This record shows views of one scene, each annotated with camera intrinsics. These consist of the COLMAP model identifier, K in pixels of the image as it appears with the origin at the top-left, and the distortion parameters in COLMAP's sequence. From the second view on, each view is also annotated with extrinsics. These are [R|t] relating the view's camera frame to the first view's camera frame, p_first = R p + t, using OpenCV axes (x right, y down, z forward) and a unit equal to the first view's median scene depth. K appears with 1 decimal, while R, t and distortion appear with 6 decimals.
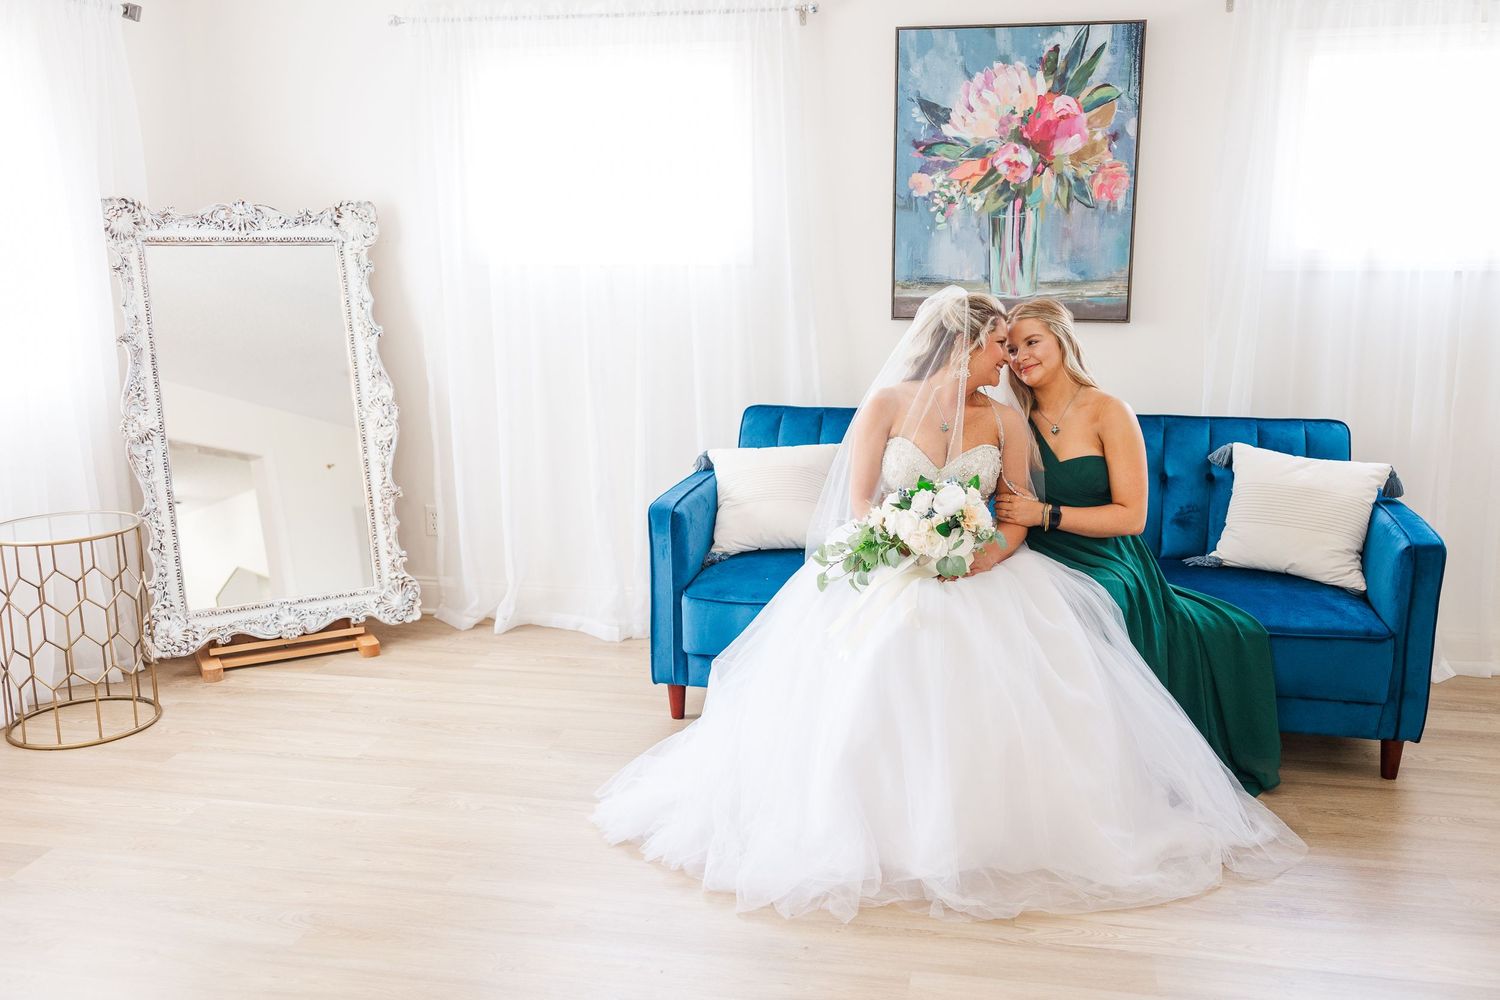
lens RADIAL K [[1265.6, 0, 791.7], [0, 1265.6, 496.9], [0, 0, 1]] dist [0.017242, -0.024194]
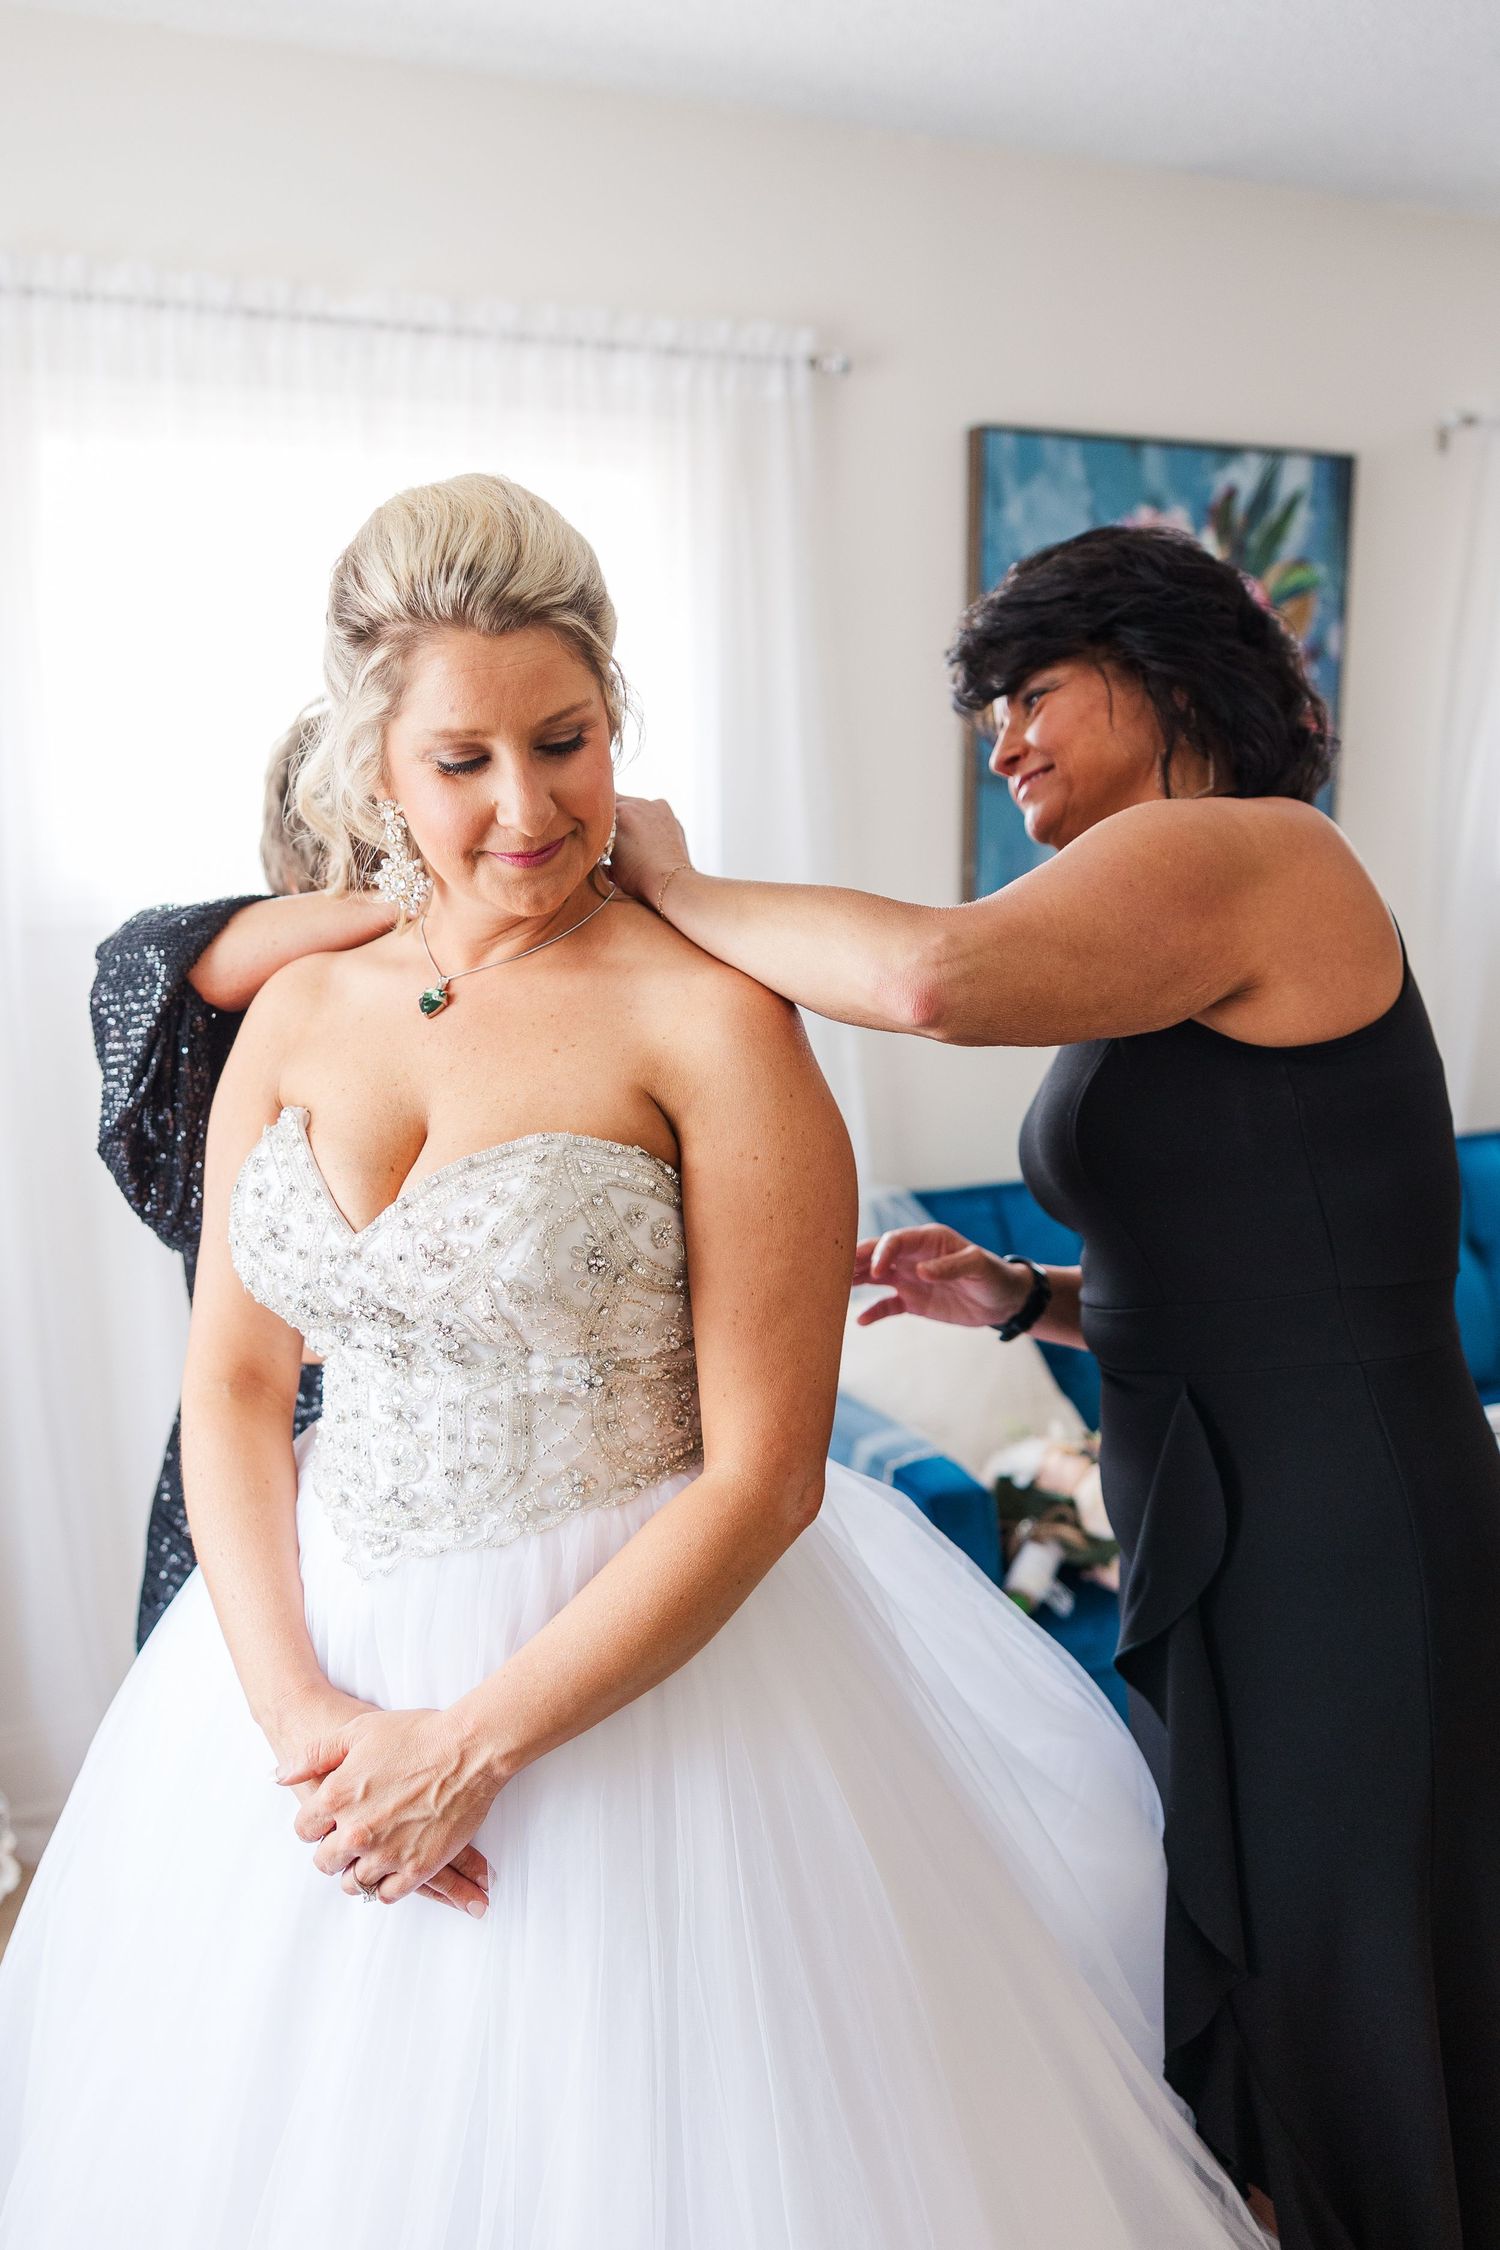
lens RADIAL K [[1898.4, 0, 738.8], [0, 1898.4, 1119.4], [0, 0, 1]] dist [0.017242, -0.024194]
pose [[0.816623, -0.105921, 0.567369, -0.445211], [0.125178, 0.992122, 0.005047, -0.109929], [-0.563434, 0.066900, 0.823448, 0.441497]]
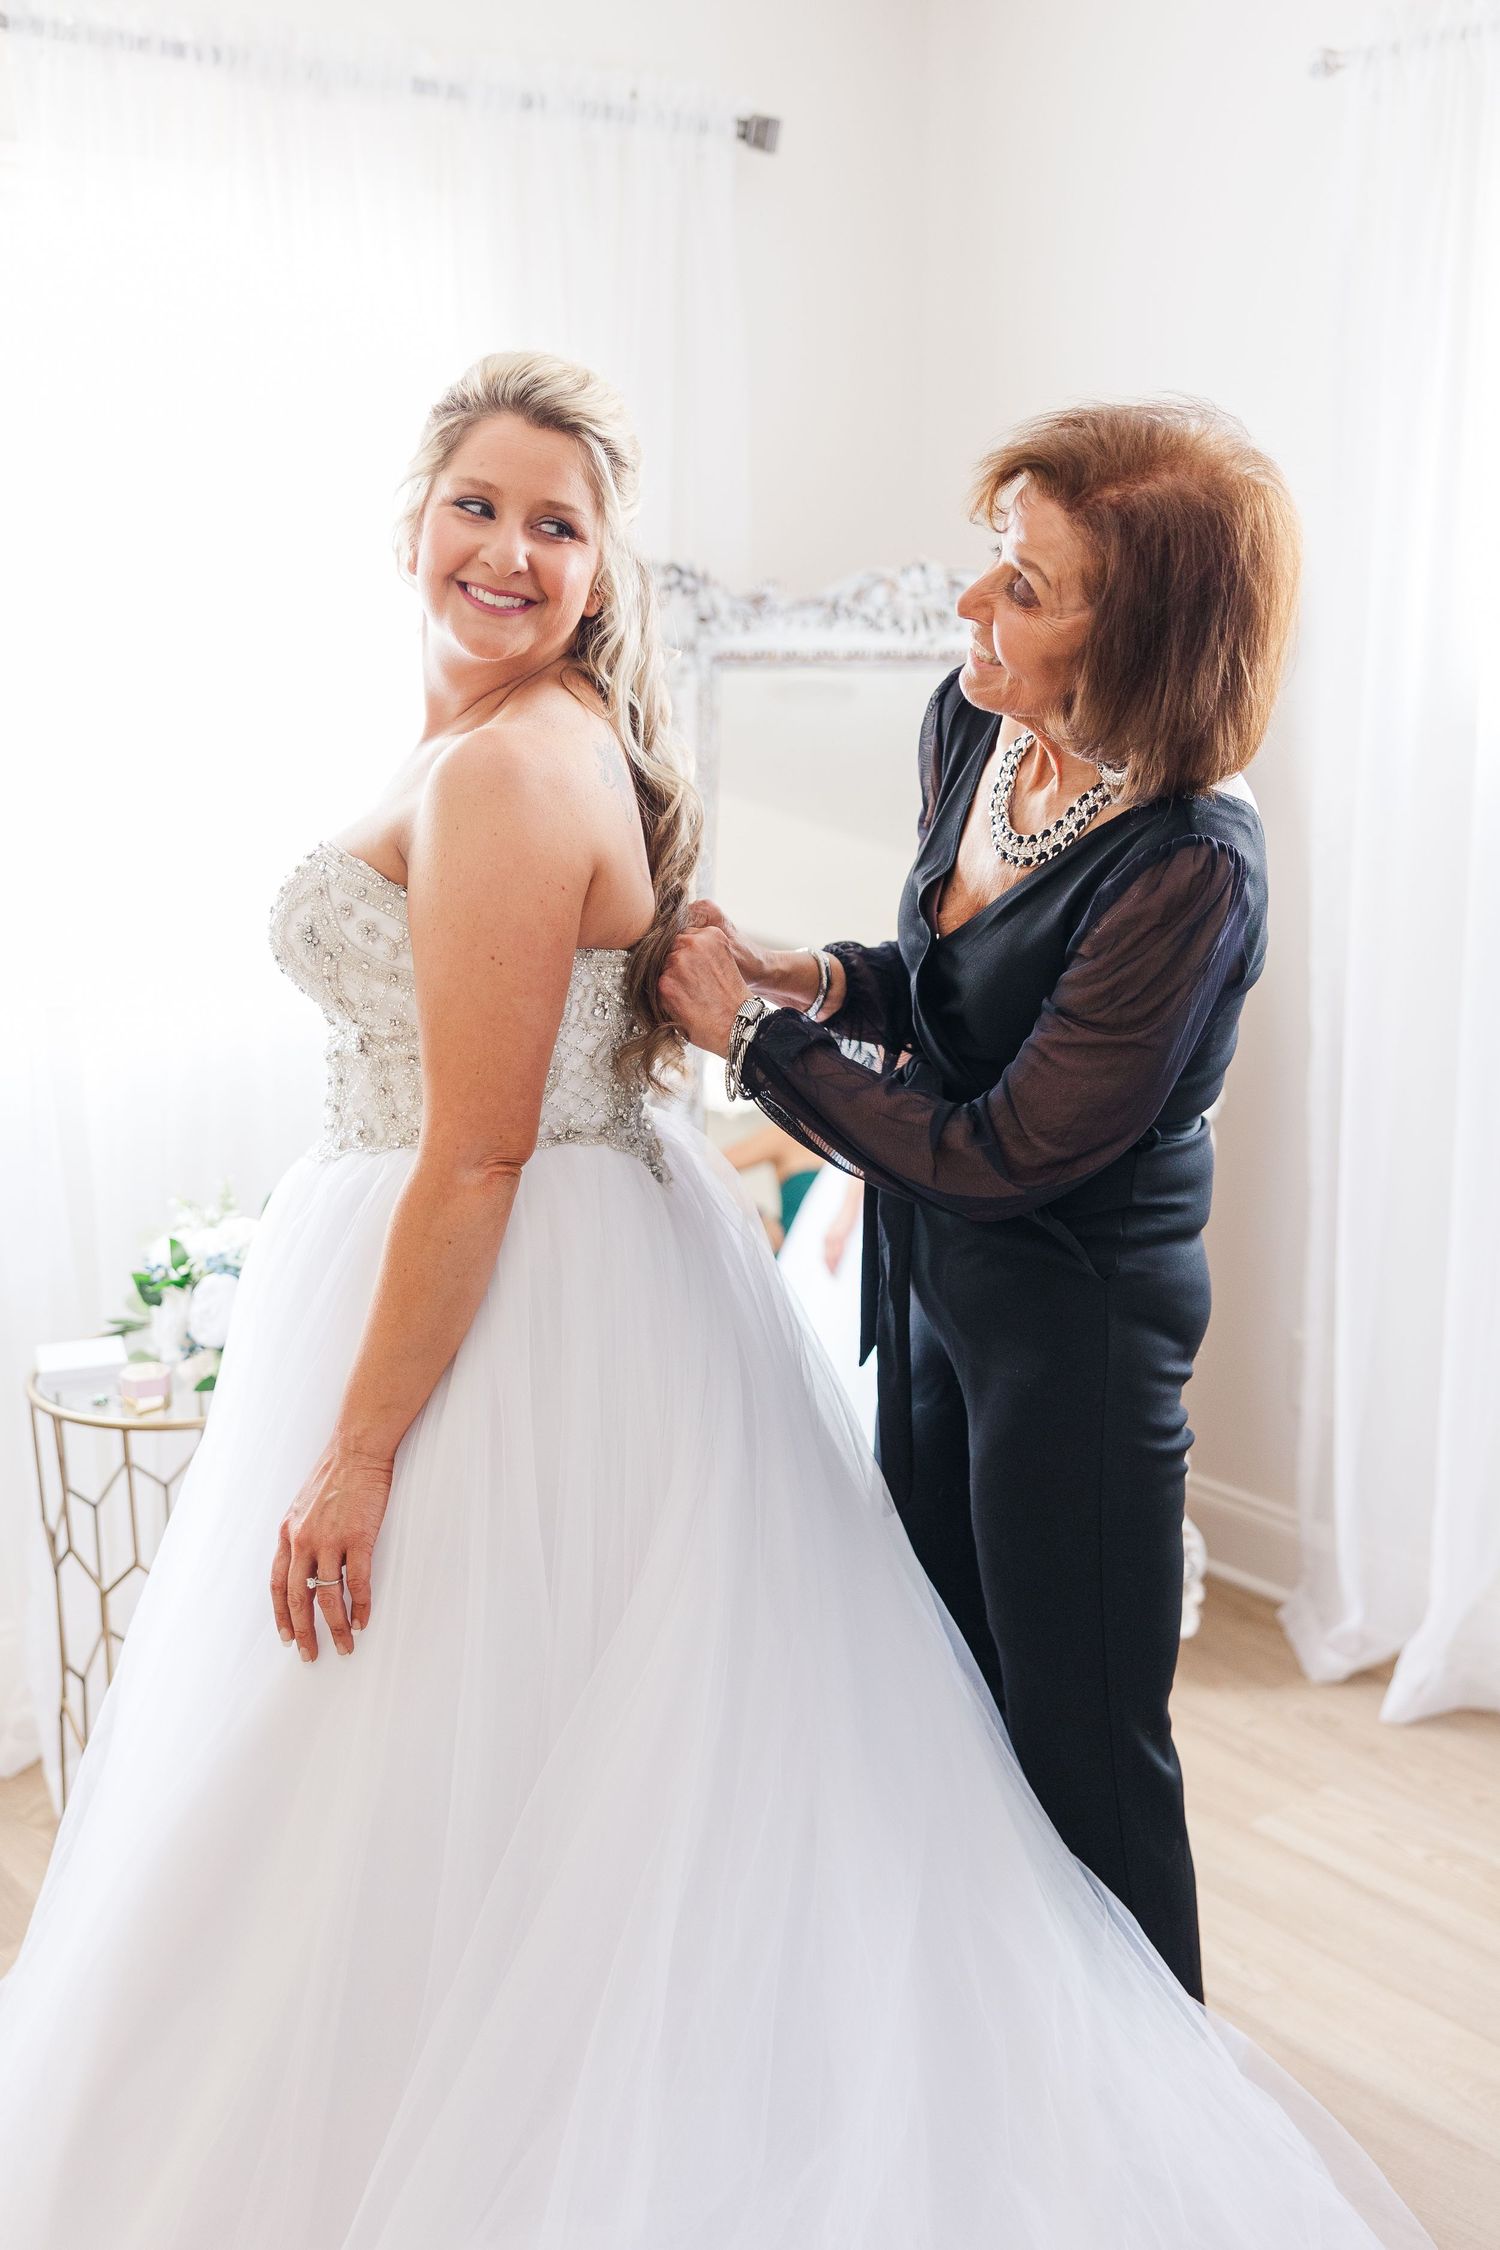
lens RADIAL K [[2342.5, 0, 763.5], [0, 2342.5, 1148.7], [0, 0, 1]] dist [0.013370, 0.000000]
pose [[0.747659, 0.142818, -0.648544, 0.058980], [-0.122059, 0.989517, 0.077193, -0.098006], [0.652769, 0.021446, 0.757253, 0.396162]]
